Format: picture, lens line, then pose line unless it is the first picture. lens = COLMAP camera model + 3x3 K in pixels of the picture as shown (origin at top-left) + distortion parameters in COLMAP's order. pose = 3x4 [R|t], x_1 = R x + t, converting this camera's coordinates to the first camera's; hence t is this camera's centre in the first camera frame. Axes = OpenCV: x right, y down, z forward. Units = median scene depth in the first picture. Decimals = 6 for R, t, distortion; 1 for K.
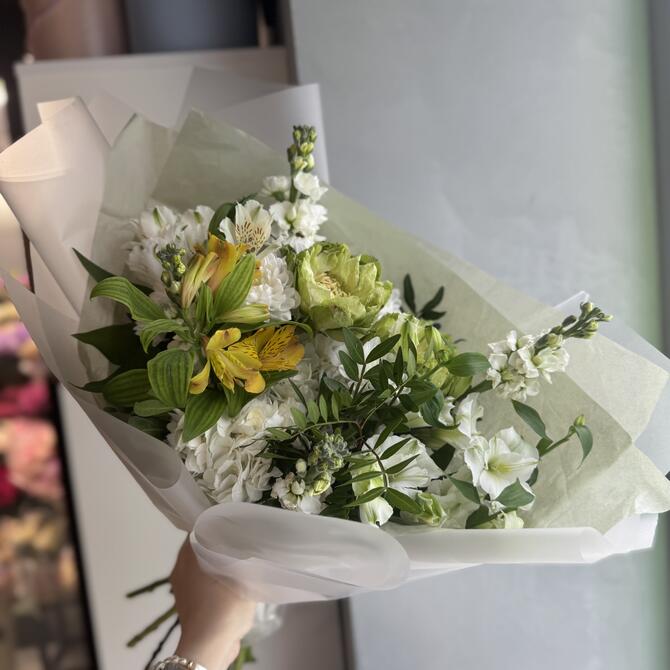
lens RADIAL K [[653.9, 0, 335.0], [0, 653.9, 337.1], [0, 0, 1]] dist [-0.011055, 0.000000]
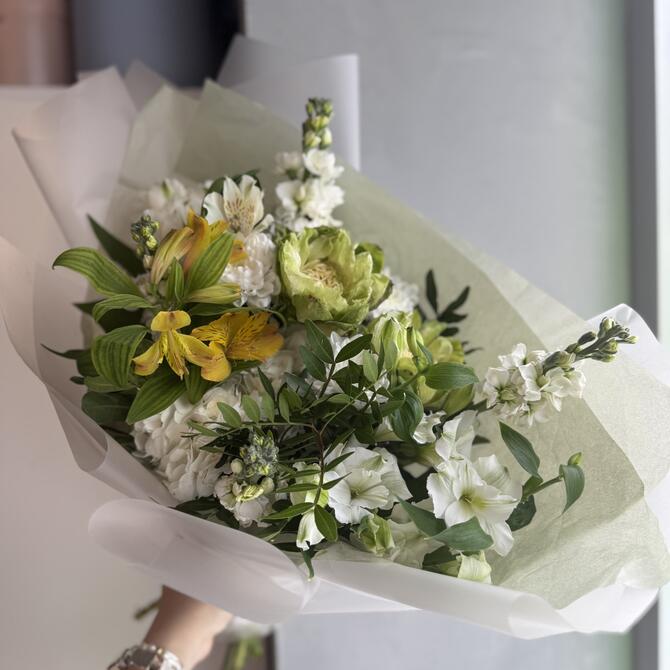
lens RADIAL K [[653.9, 0, 336.4], [0, 653.9, 336.3], [0, 0, 1]] dist [-0.011055, 0.000000]
pose [[0.971860, 0.099361, -0.213577, 0.227037], [-0.097103, 0.995051, 0.021064, -0.014090], [0.214613, 0.000268, 0.976699, 0.121654]]
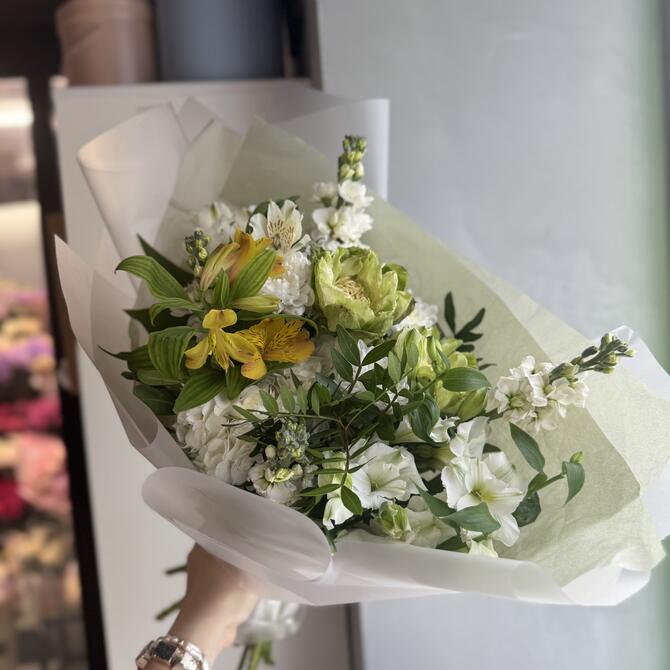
lens RADIAL K [[653.9, 0, 332.8], [0, 653.9, 334.3], [0, 0, 1]] dist [-0.011055, 0.000000]
pose [[0.960898, 0.122176, -0.248493, 0.236971], [-0.137550, 0.989453, -0.045410, 0.042356], [0.240324, 0.077815, 0.967569, 0.020678]]
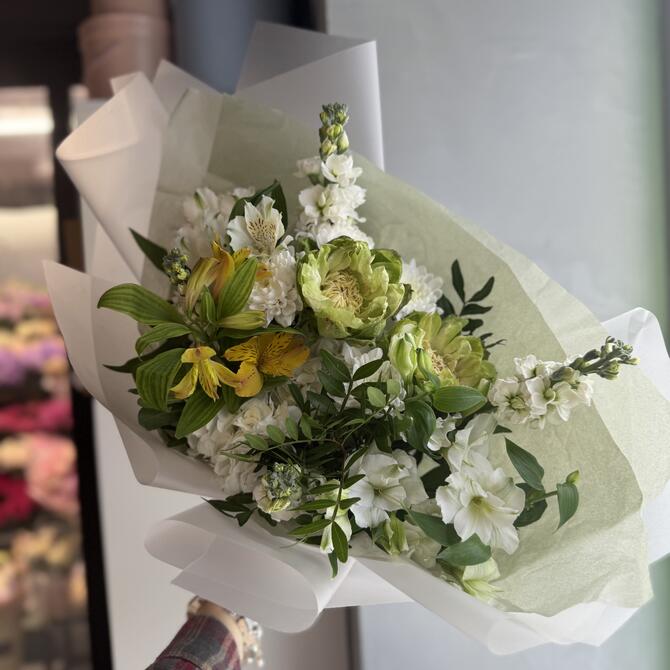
lens RADIAL K [[653.9, 0, 333.3], [0, 653.9, 329.8], [0, 0, 1]] dist [-0.011055, 0.000000]
pose [[0.937545, 0.097035, -0.334056, 0.324858], [-0.031031, 0.979808, 0.197519, -0.216710], [0.346477, -0.174816, 0.921625, 0.102490]]
